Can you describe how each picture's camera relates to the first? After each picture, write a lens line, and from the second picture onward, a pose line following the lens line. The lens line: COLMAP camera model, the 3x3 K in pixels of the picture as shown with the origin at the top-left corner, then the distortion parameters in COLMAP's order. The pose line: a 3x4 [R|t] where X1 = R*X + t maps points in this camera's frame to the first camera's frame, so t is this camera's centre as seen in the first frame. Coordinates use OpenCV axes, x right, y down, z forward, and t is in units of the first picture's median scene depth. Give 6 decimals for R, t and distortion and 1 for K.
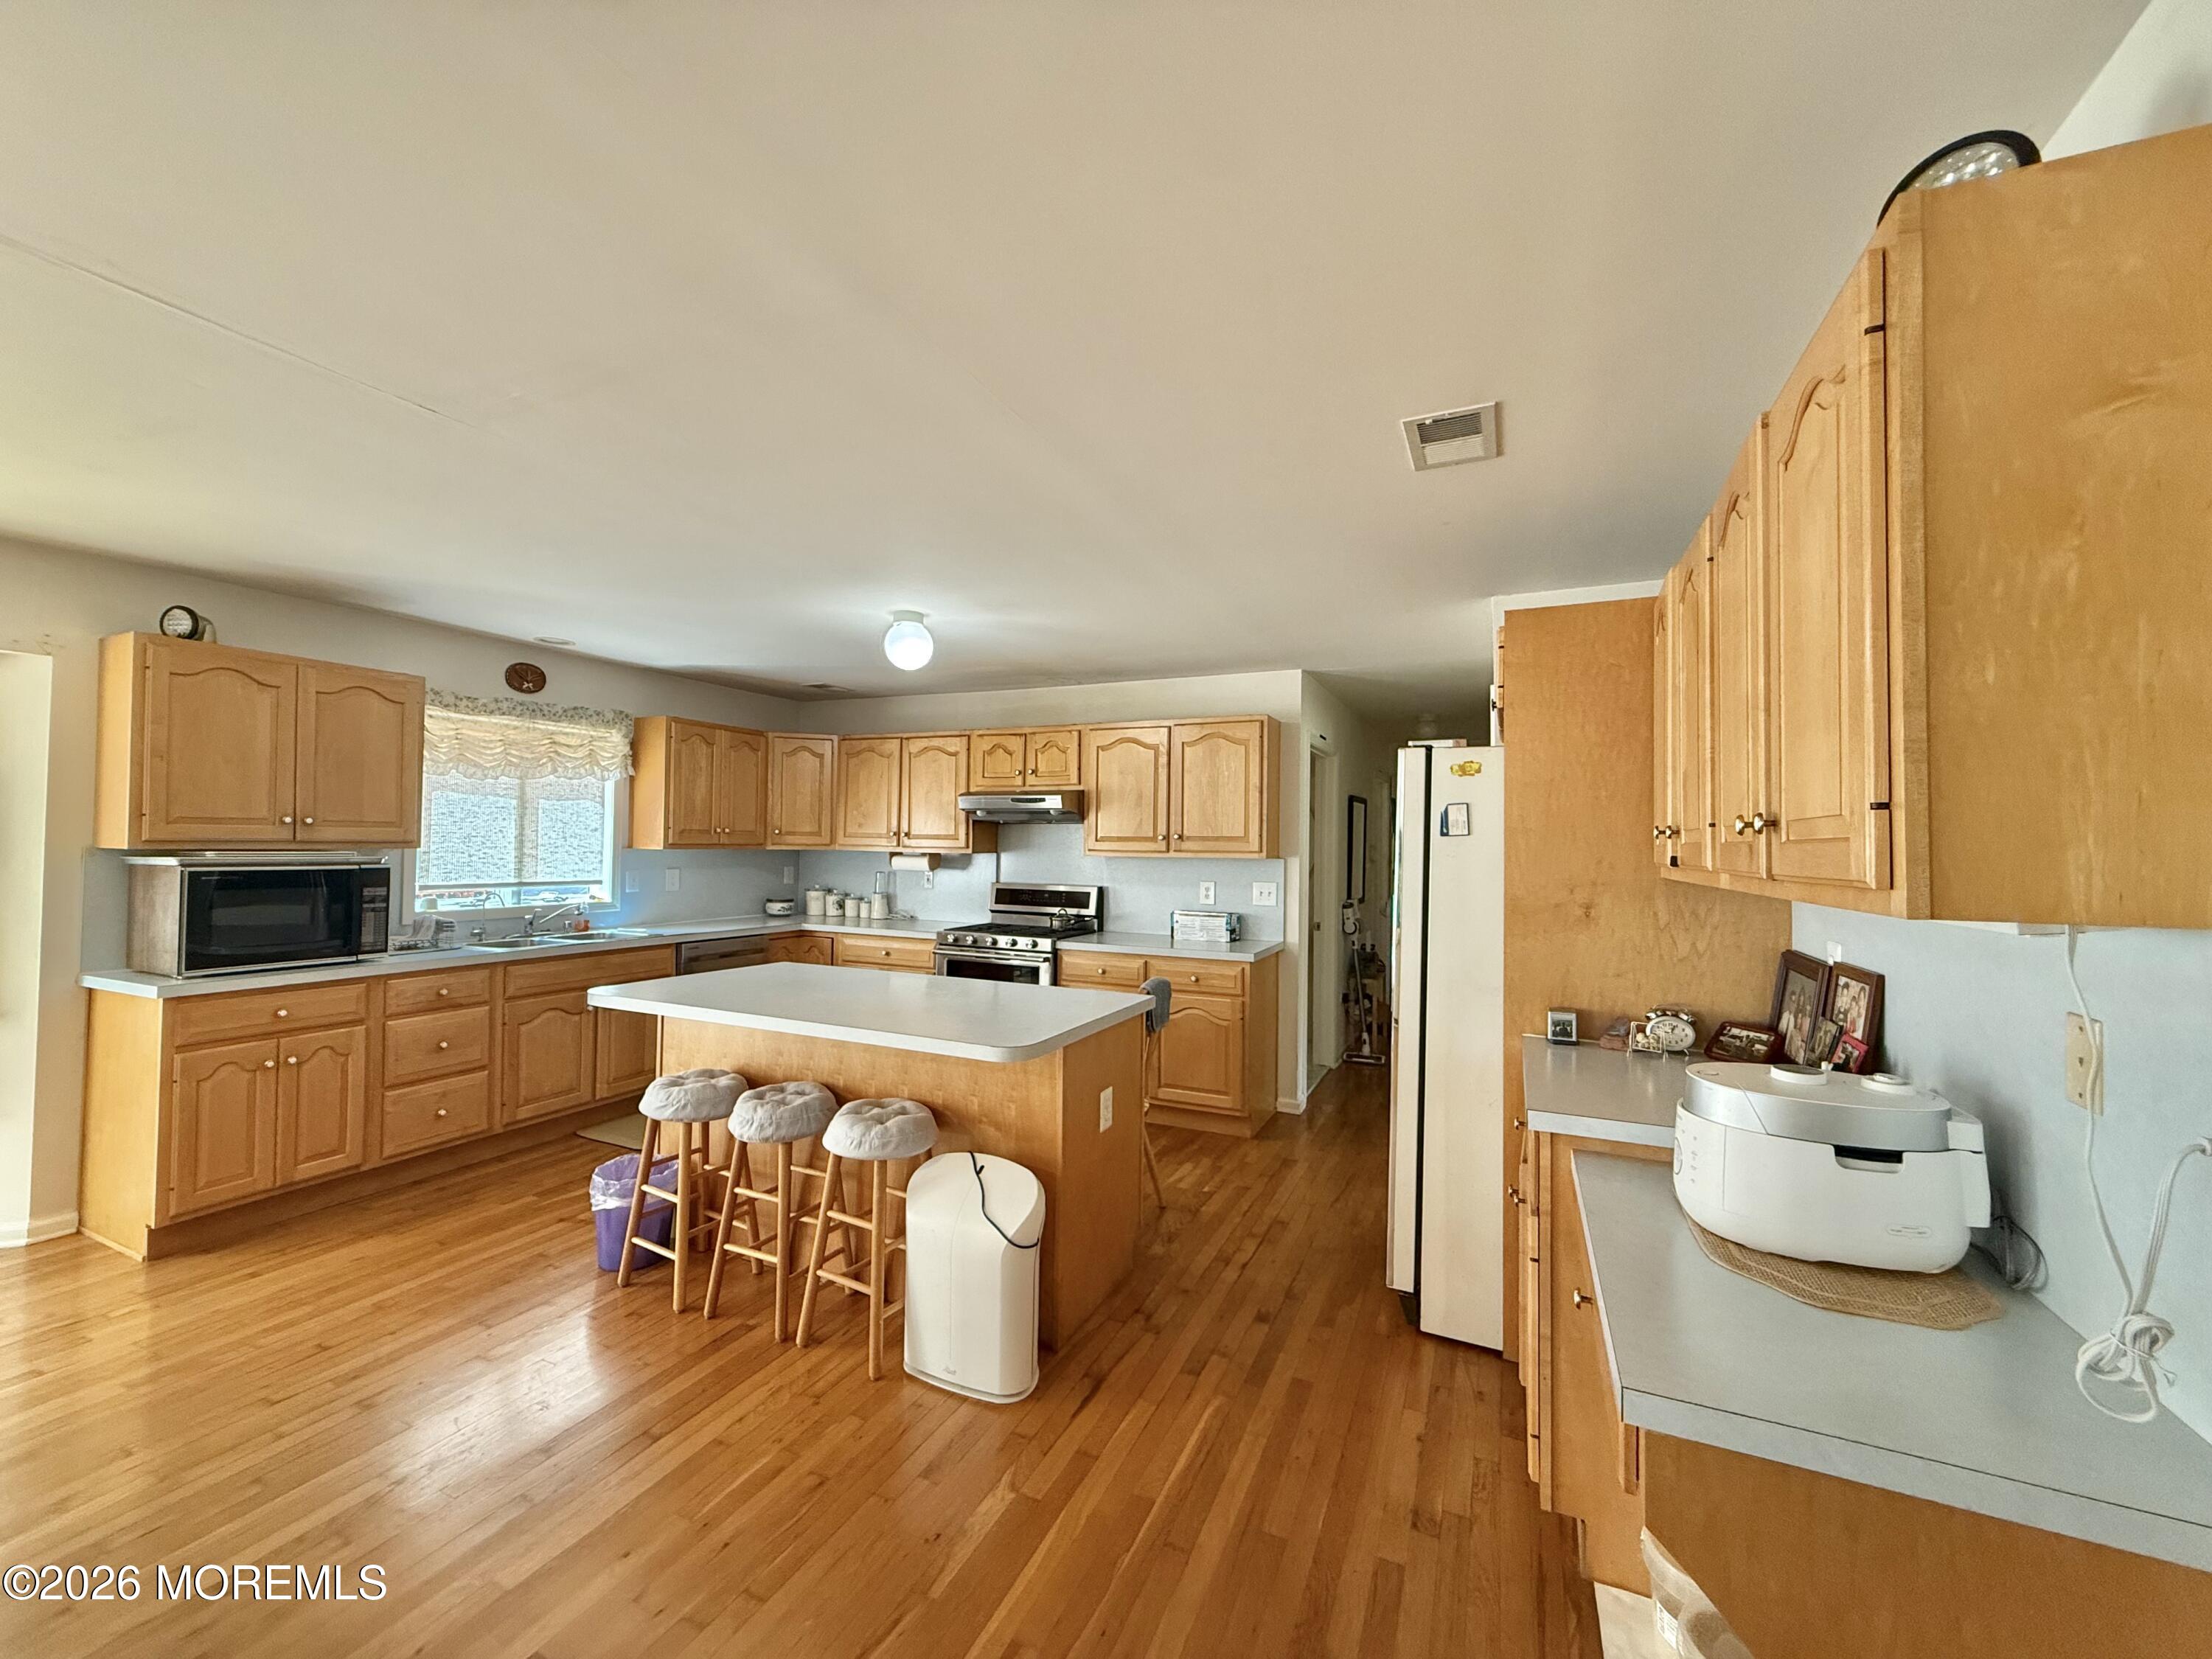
lens RADIAL K [[879.4, 0, 1106.0], [0, 879.4, 829.5], [0, 0, 1]] dist [0.001335, 0.000160]
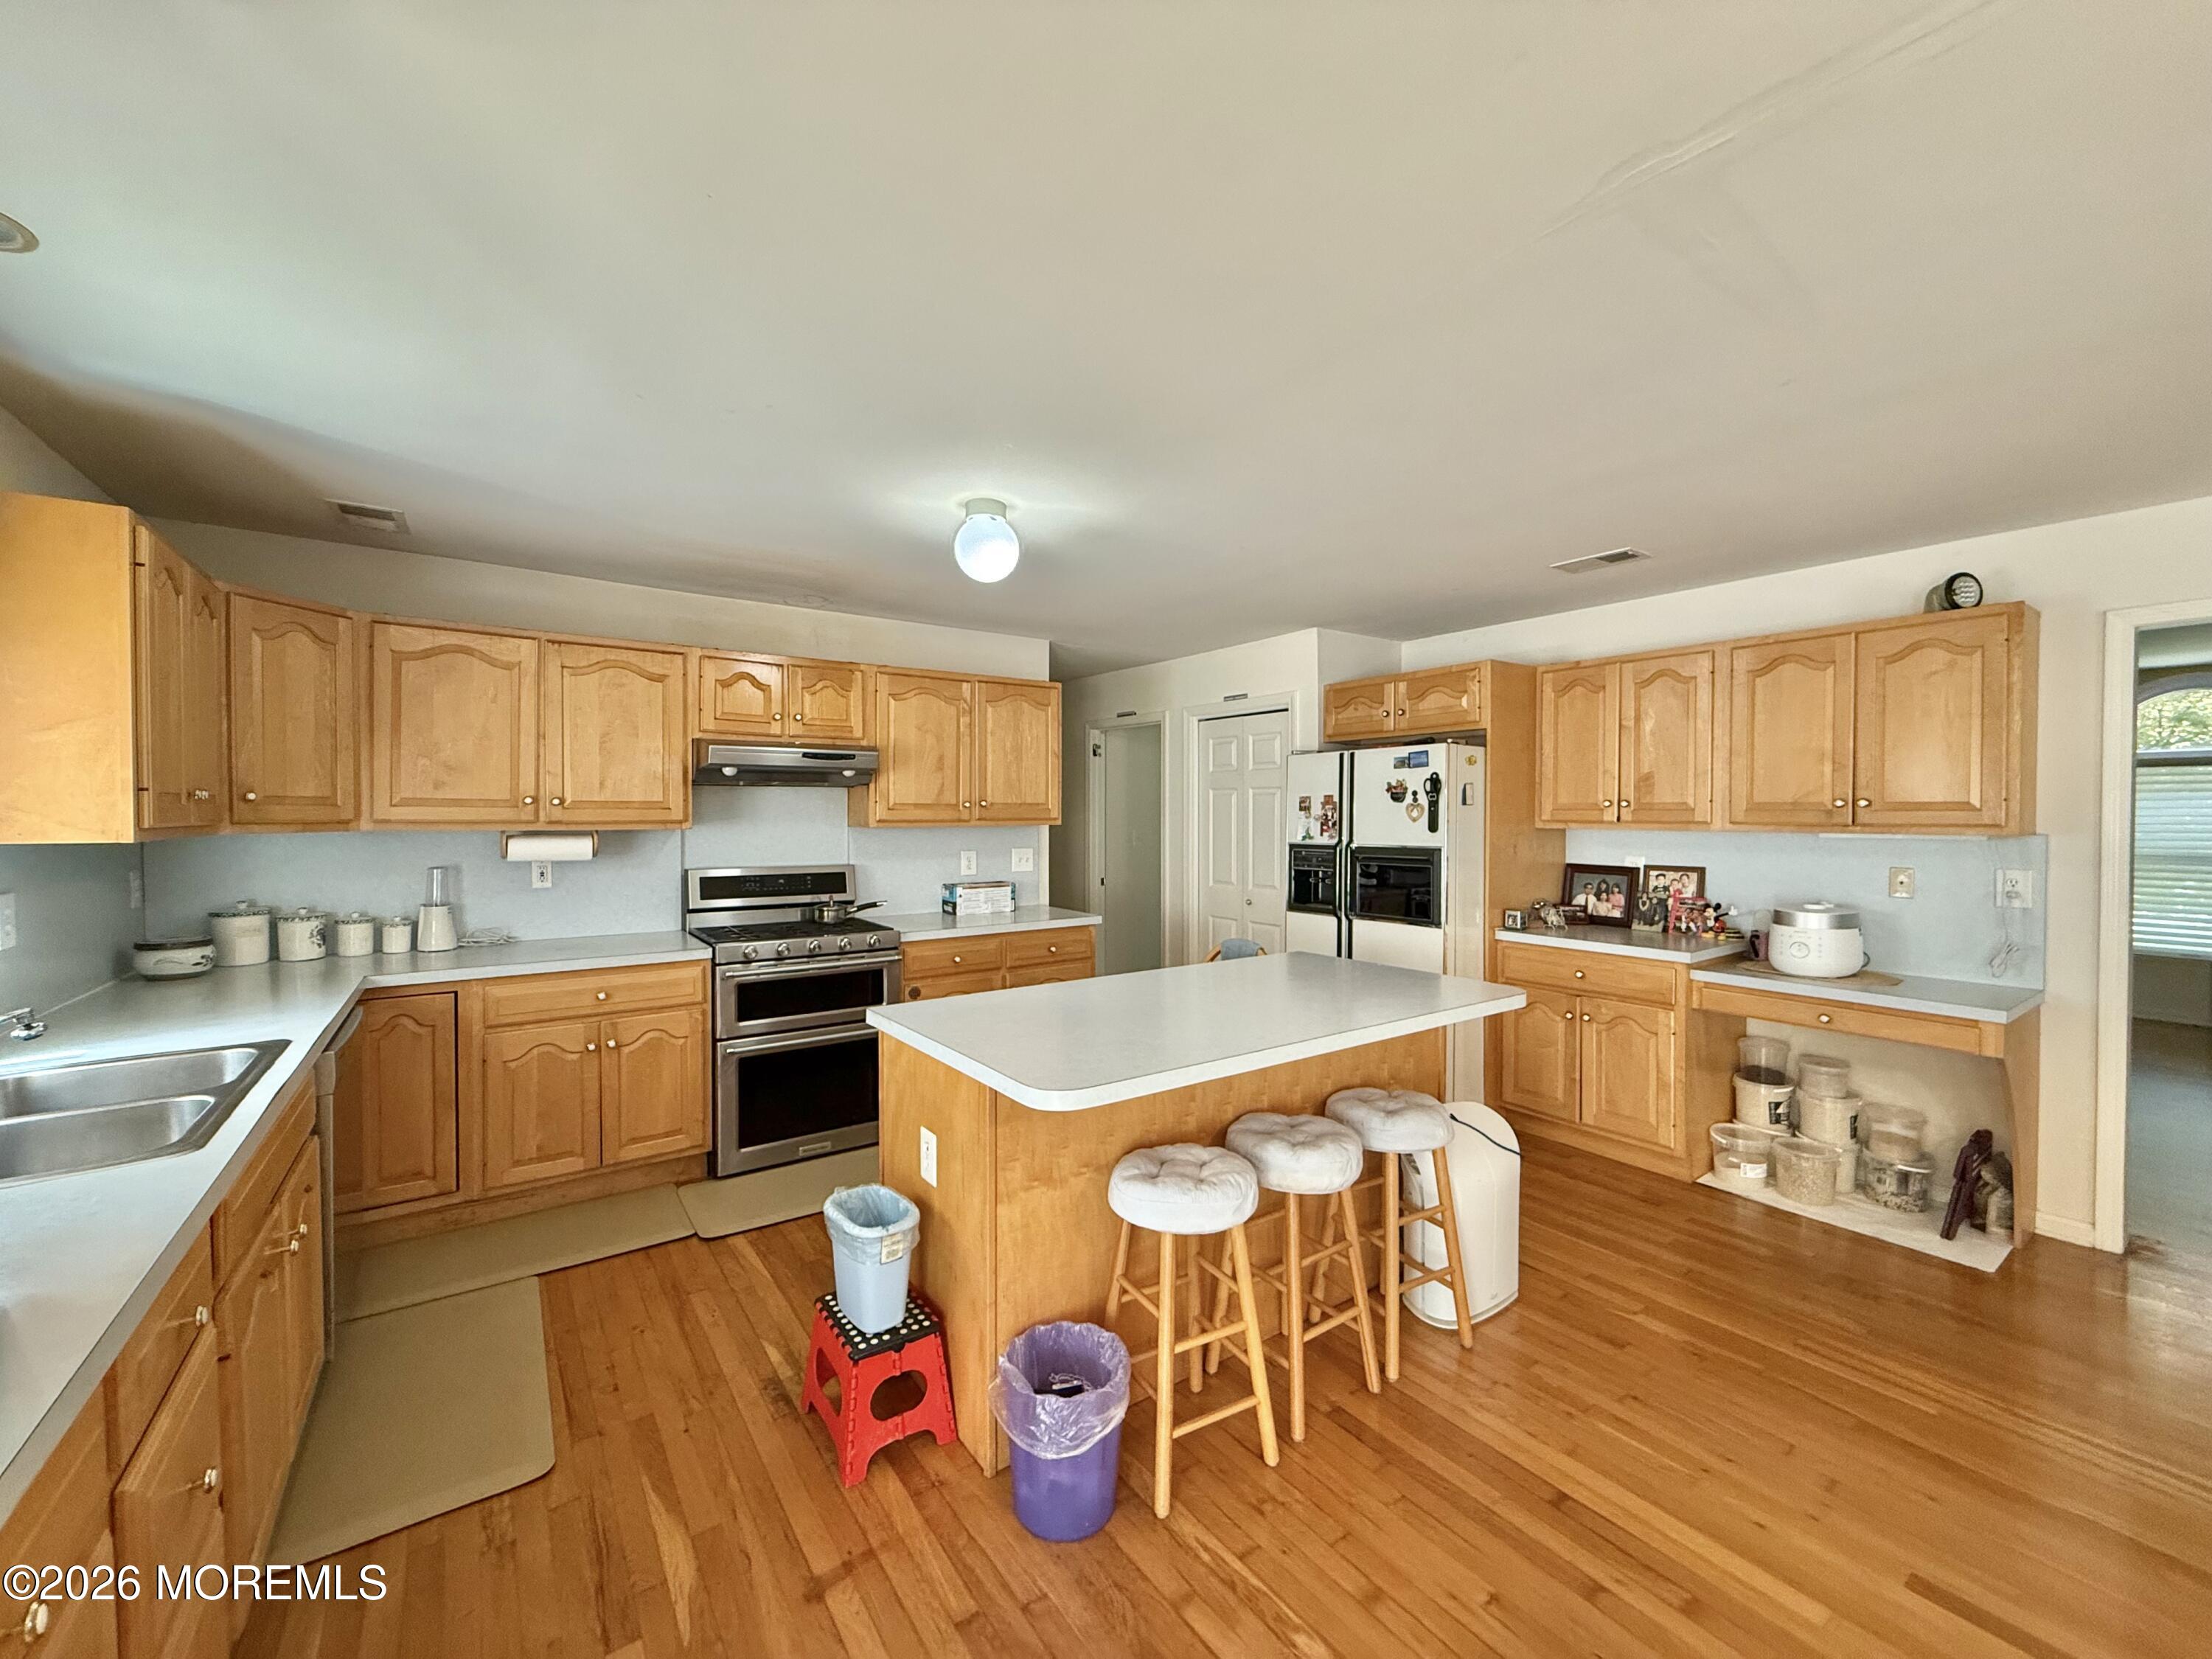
lens RADIAL K [[873.2, 0, 1106.0], [0, 873.2, 829.5], [0, 0, 1]] dist [0.014652, 0.000117]
pose [[0.499600, -0.030537, 0.865718, -0.629796], [-0.008942, 0.999143, 0.040403, -0.002901], [-0.866210, -0.027927, 0.498899, 0.414042]]
